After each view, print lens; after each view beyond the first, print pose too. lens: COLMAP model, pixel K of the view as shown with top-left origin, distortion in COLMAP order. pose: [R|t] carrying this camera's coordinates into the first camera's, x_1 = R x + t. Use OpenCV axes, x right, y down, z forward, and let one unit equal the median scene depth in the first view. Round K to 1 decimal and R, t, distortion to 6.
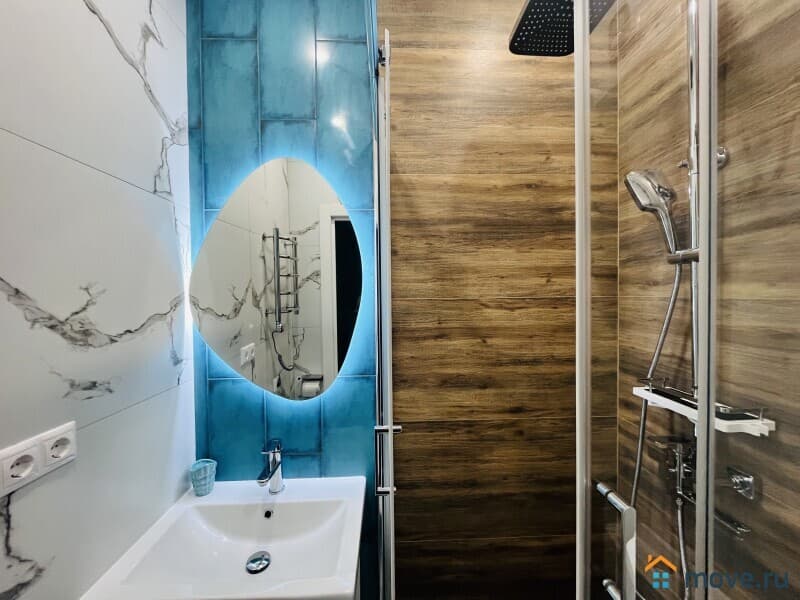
lens RADIAL K [[322.6, 0, 397.0], [0, 322.6, 299.1], [0, 0, 1]] dist [-0.003455, 0.000143]
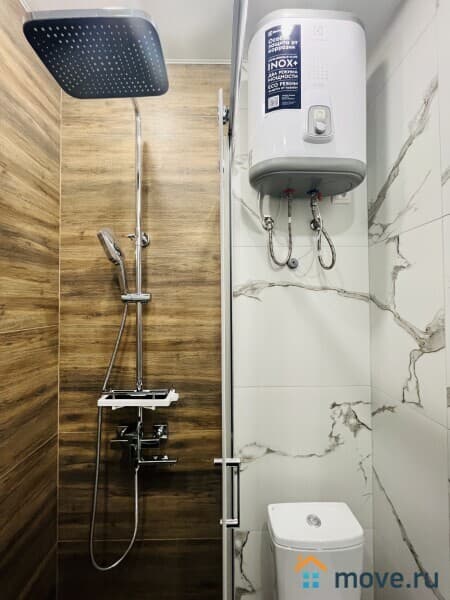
lens RADIAL K [[242.0, 0, 224.0], [0, 242.0, 297.7], [0, 0, 1]] dist [-0.003455, 0.000143]
pose [[0.019578, 0.031528, 0.999311, -0.158909], [0.025363, 0.999165, -0.032020, -0.064664], [-0.999487, 0.025972, 0.018762, 0.409036]]
